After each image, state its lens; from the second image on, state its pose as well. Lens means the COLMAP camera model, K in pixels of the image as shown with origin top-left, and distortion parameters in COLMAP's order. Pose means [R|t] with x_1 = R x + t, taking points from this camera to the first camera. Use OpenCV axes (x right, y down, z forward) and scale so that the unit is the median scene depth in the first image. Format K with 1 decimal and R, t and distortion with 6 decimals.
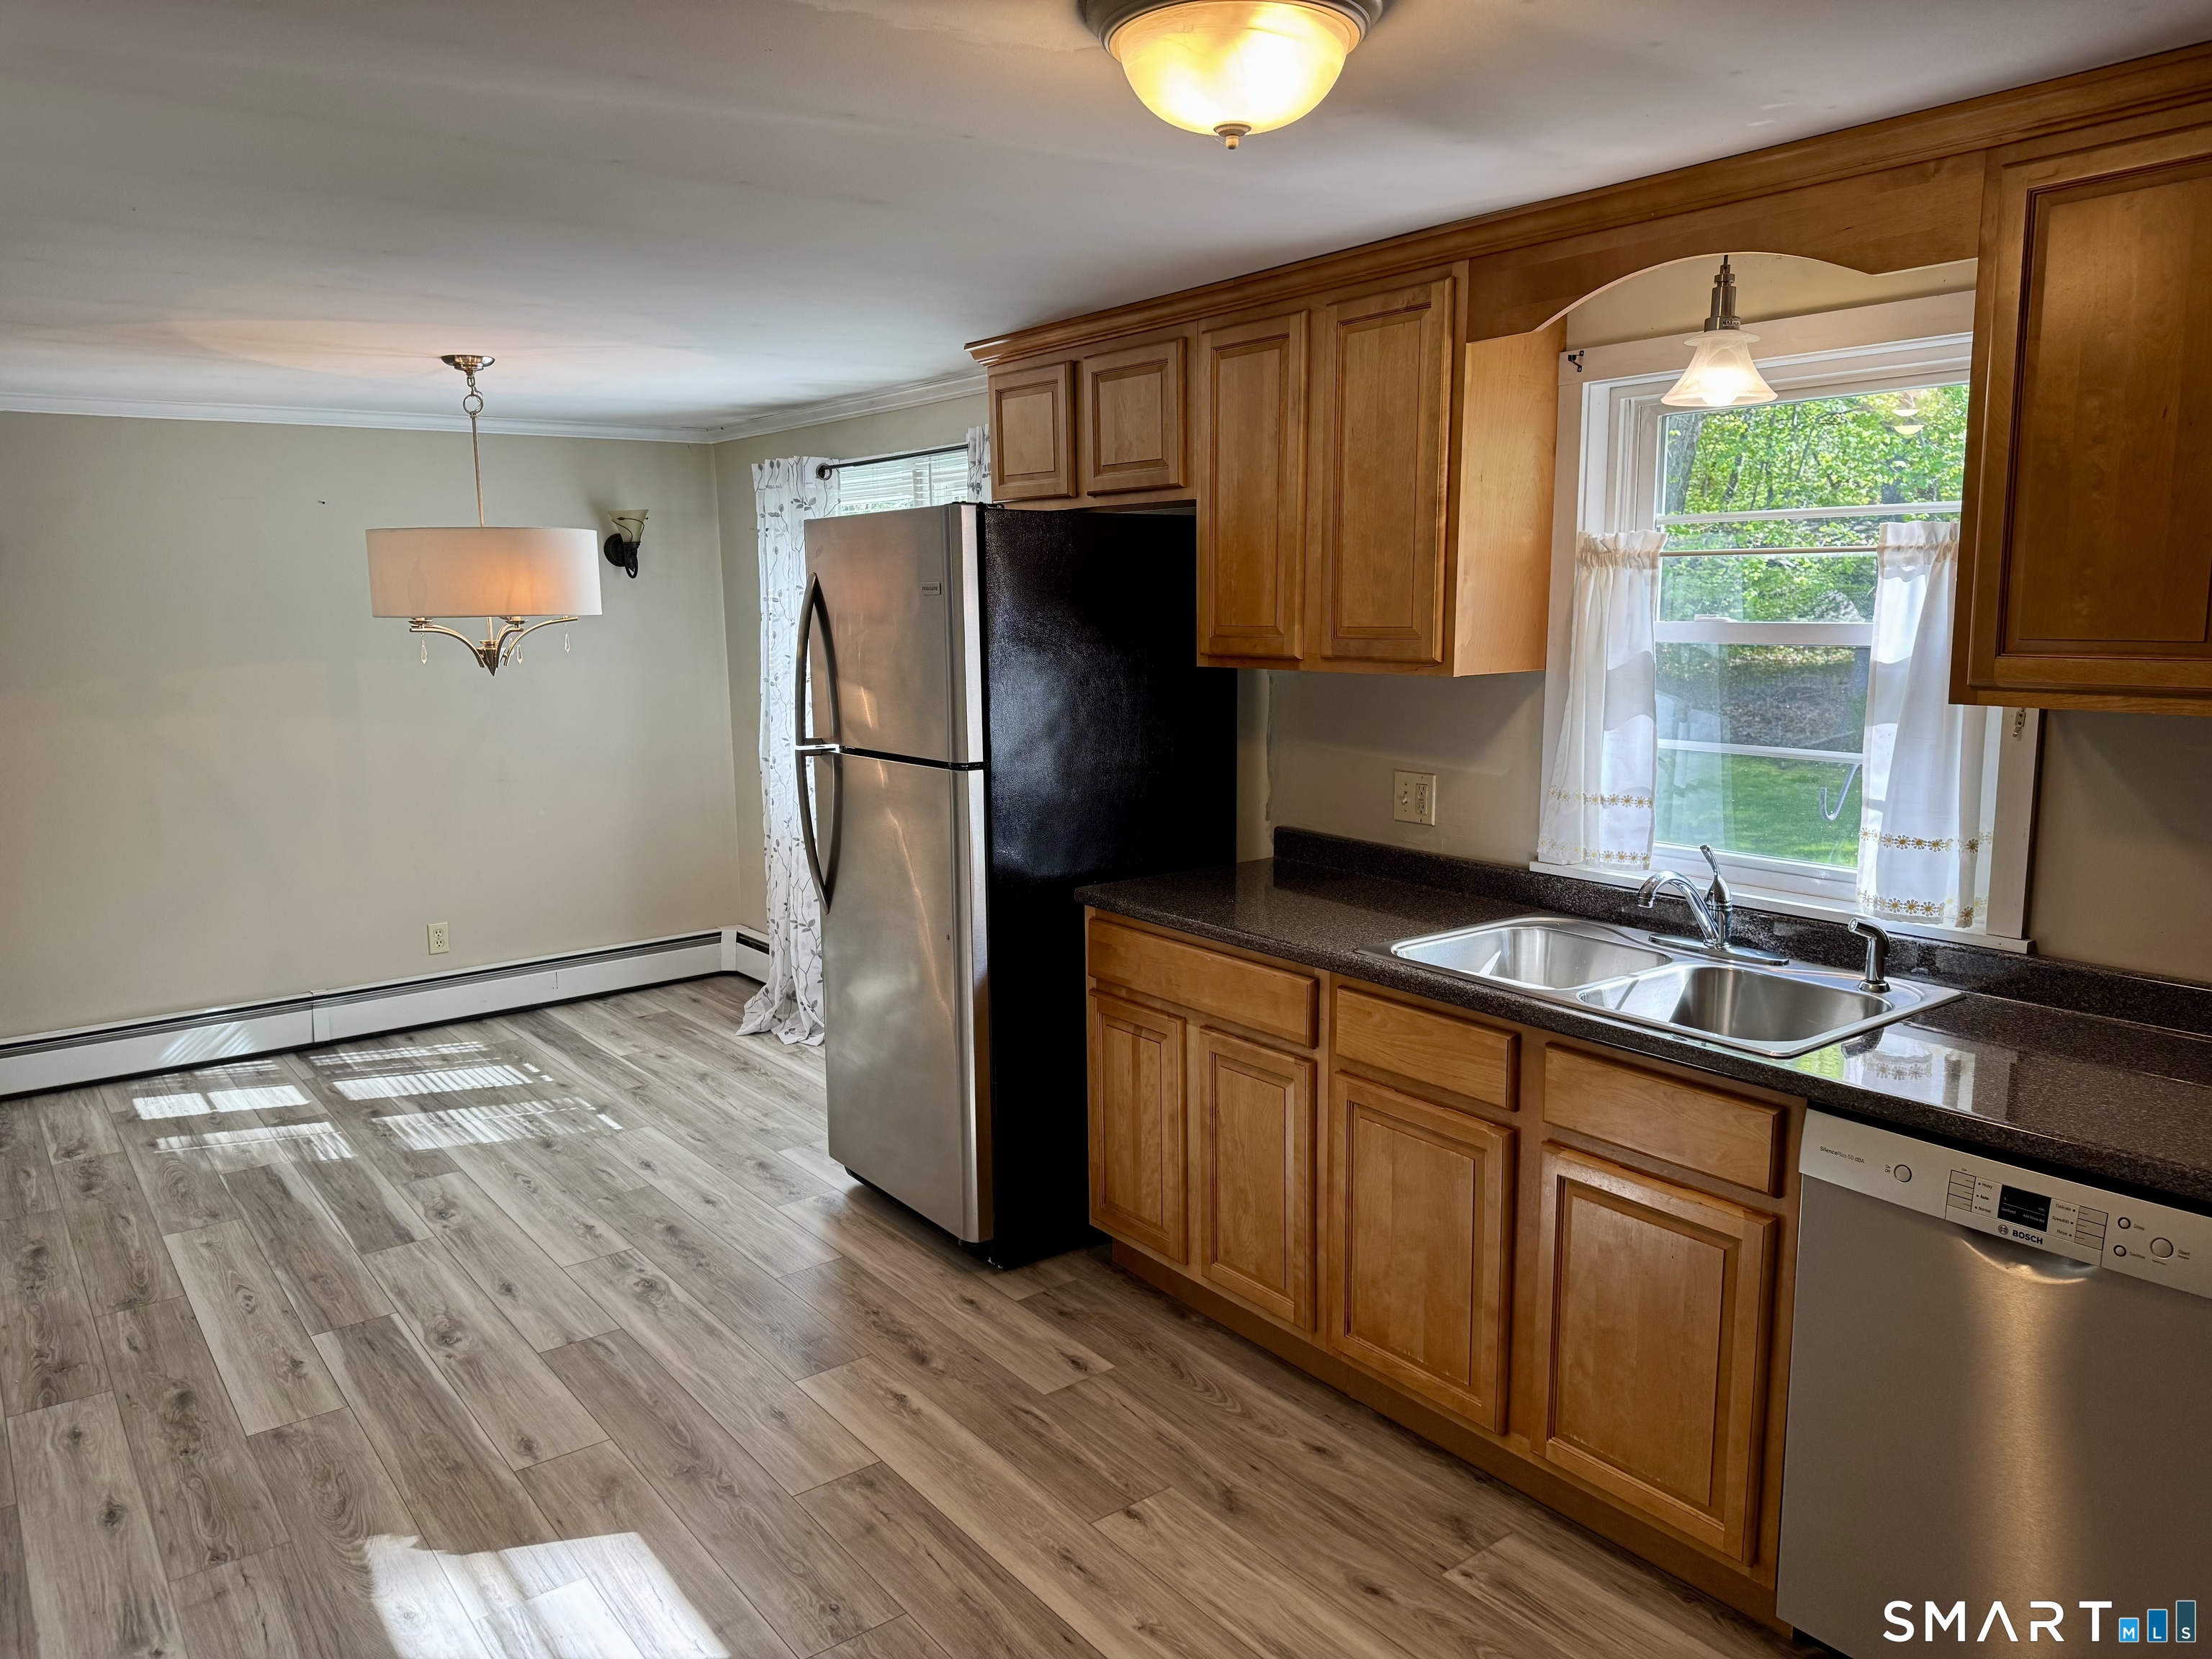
lens RADIAL K [[1553.3, 0, 1112.1], [0, 1553.3, 820.3], [0, 0, 1]] dist [0.079442, -0.094393]
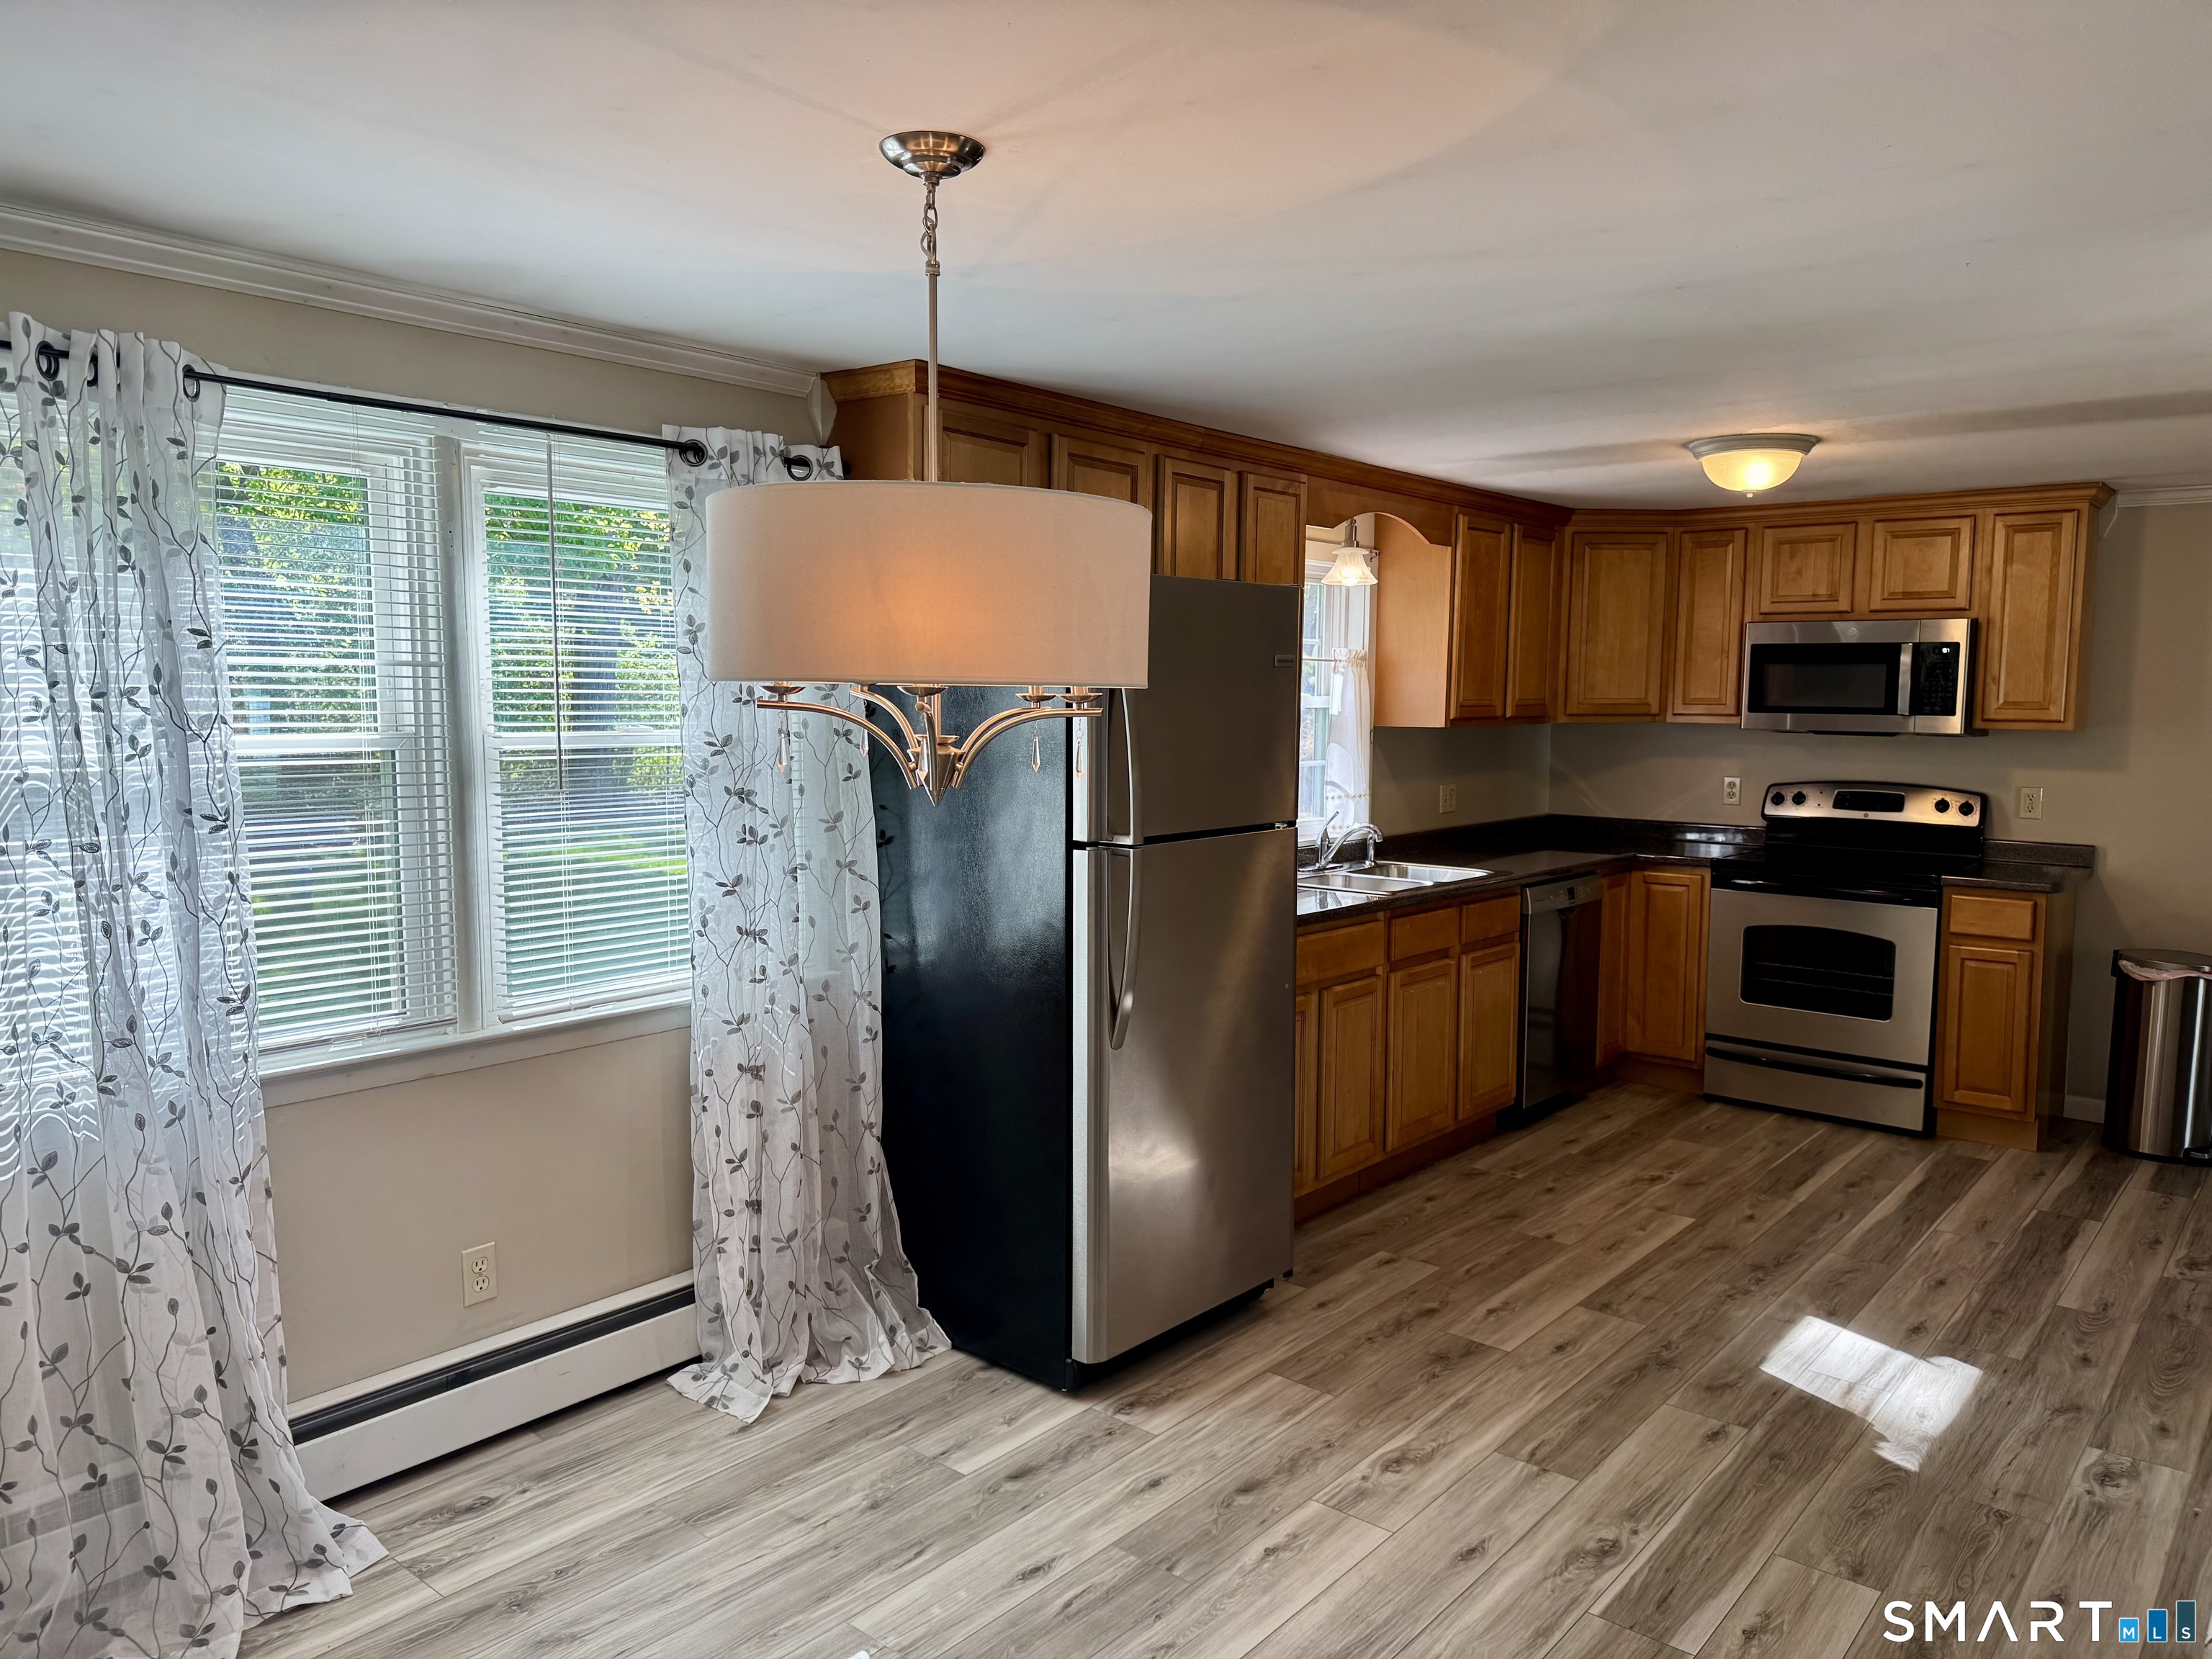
lens RADIAL K [[1553.3, 0, 1097.5], [0, 1553.3, 826.0], [0, 0, 1]] dist [0.079442, -0.094393]
pose [[-0.217988, -0.077292, 0.972886, -1.253377], [0.134083, 0.985034, 0.108301, -0.188379], [-0.966697, 0.154055, -0.204363, 1.504035]]
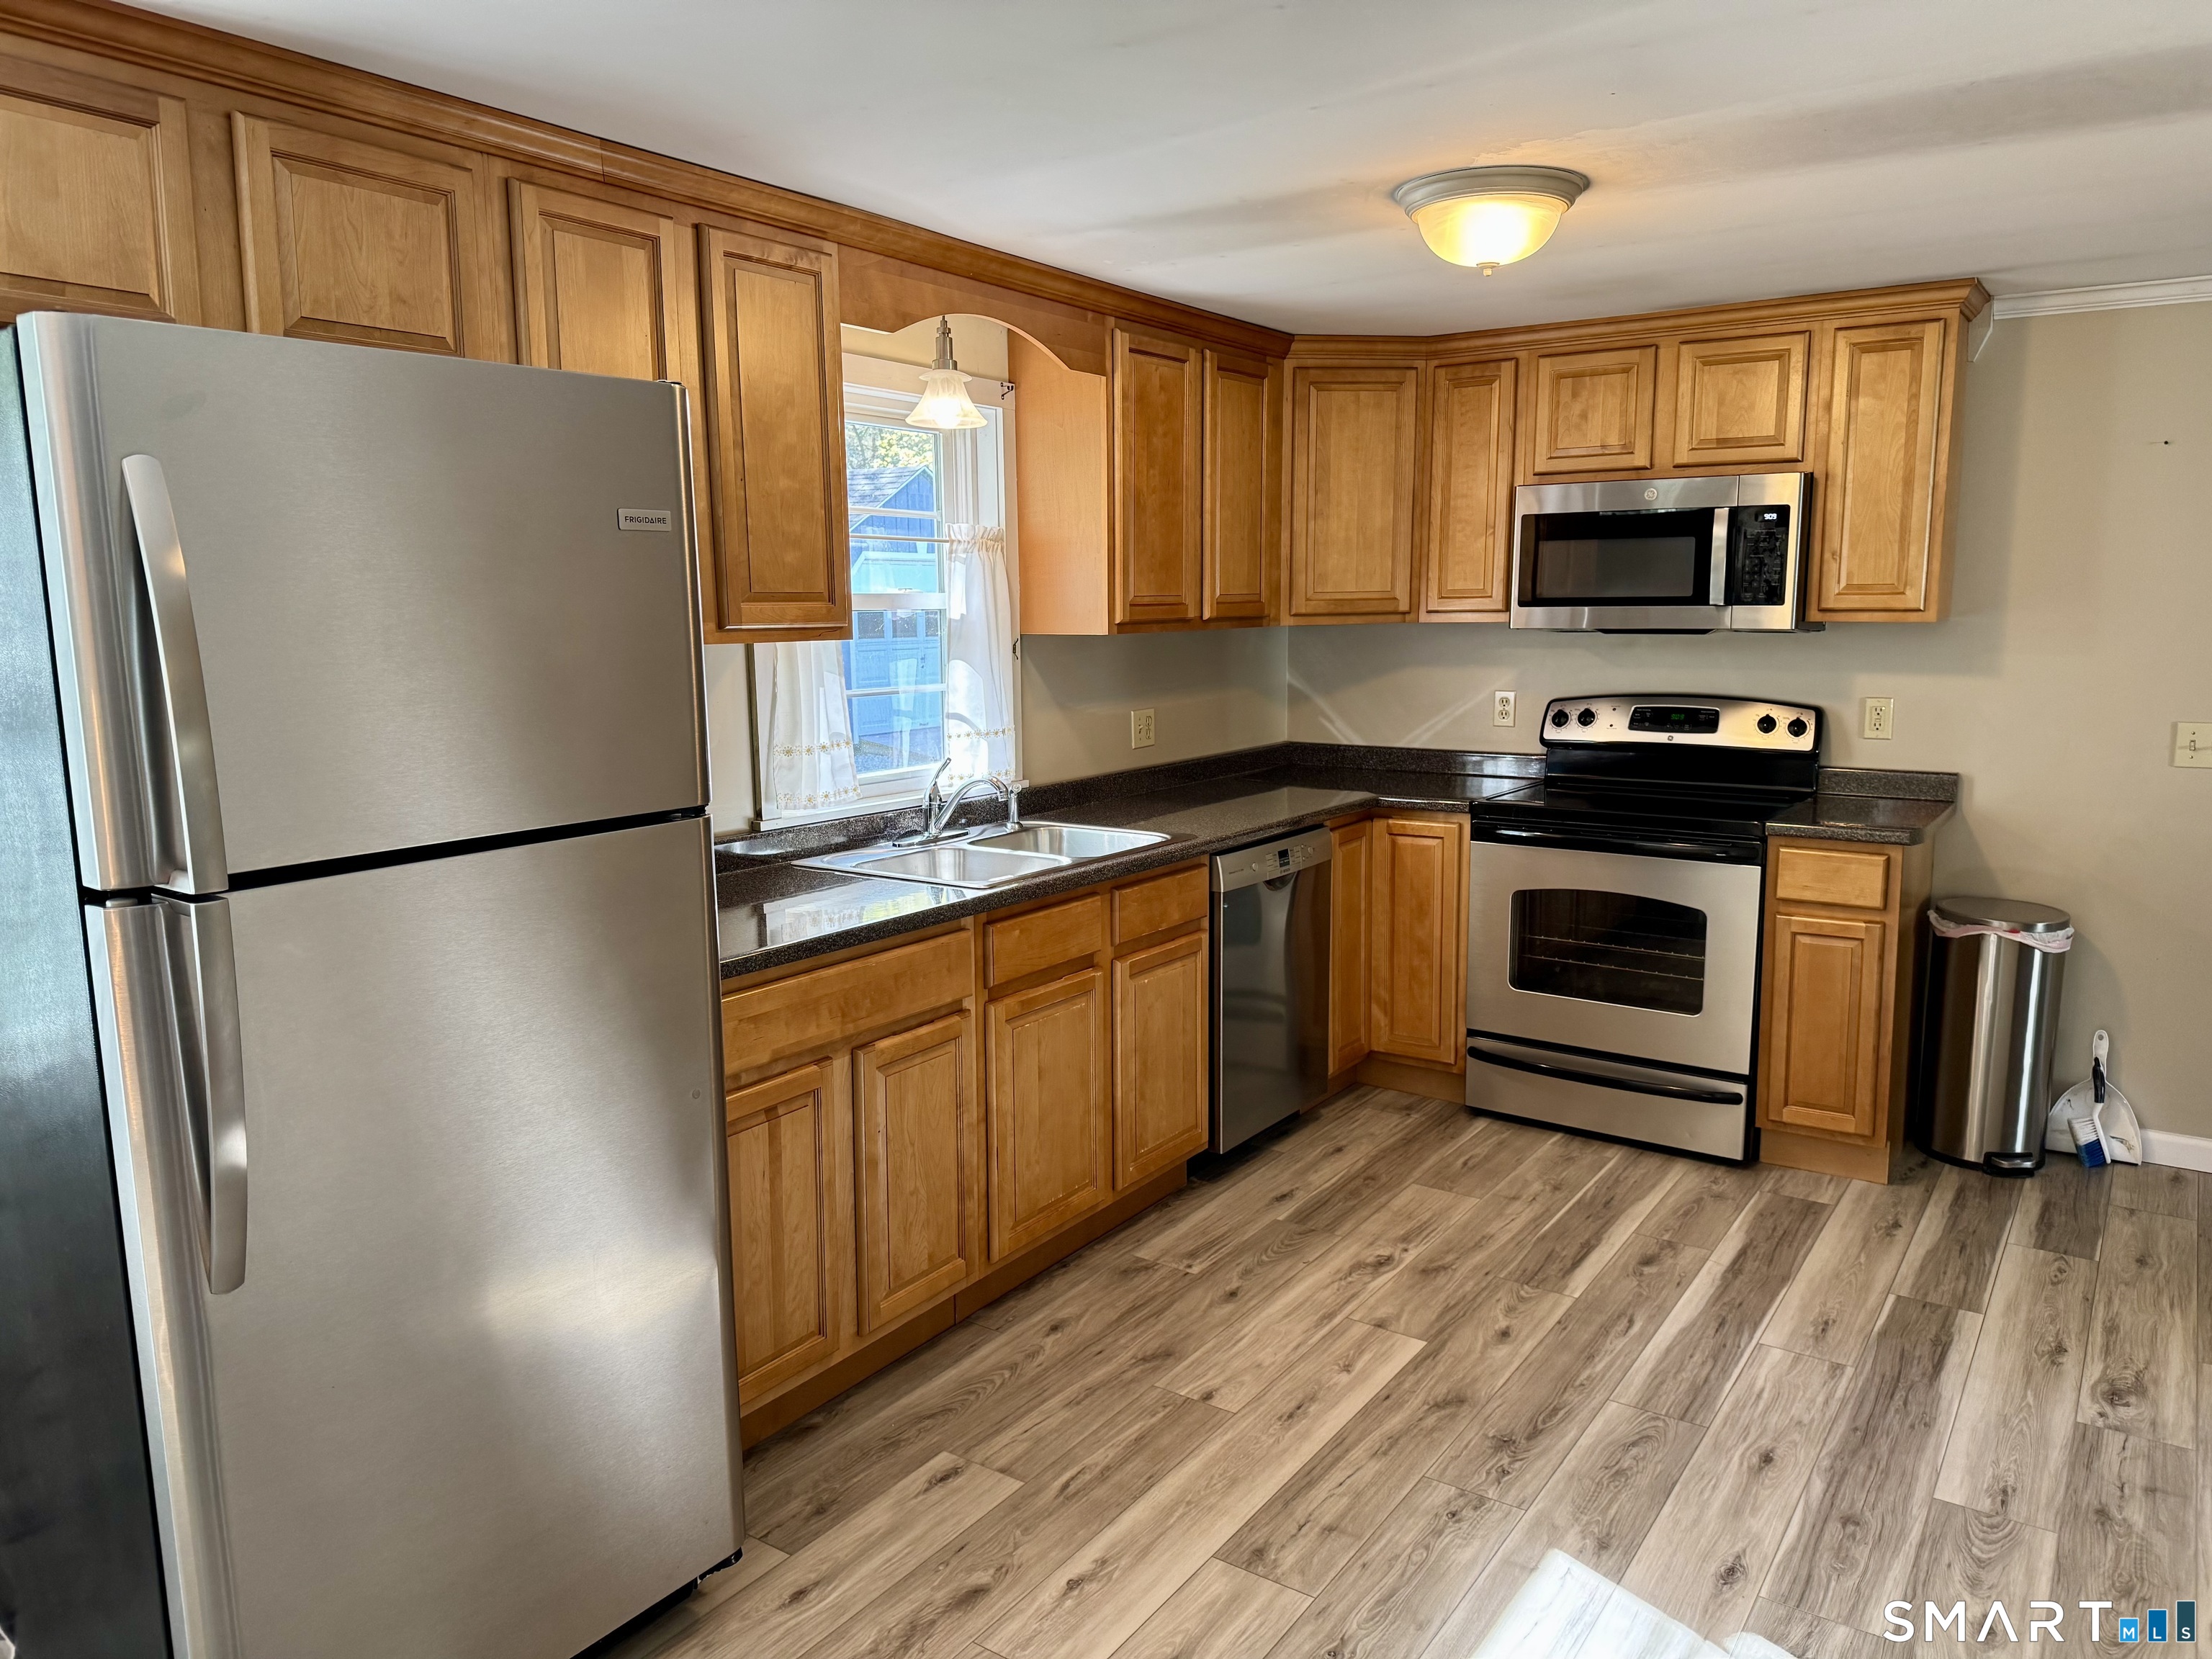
lens RADIAL K [[1553.3, 0, 1087.0], [0, 1553.3, 825.1], [0, 0, 1]] dist [0.079442, -0.094393]
pose [[-0.302375, -0.125919, 0.944835, -0.822362], [0.148876, 0.972832, 0.177295, -0.130491], [-0.941491, 0.194273, -0.275413, 1.139428]]
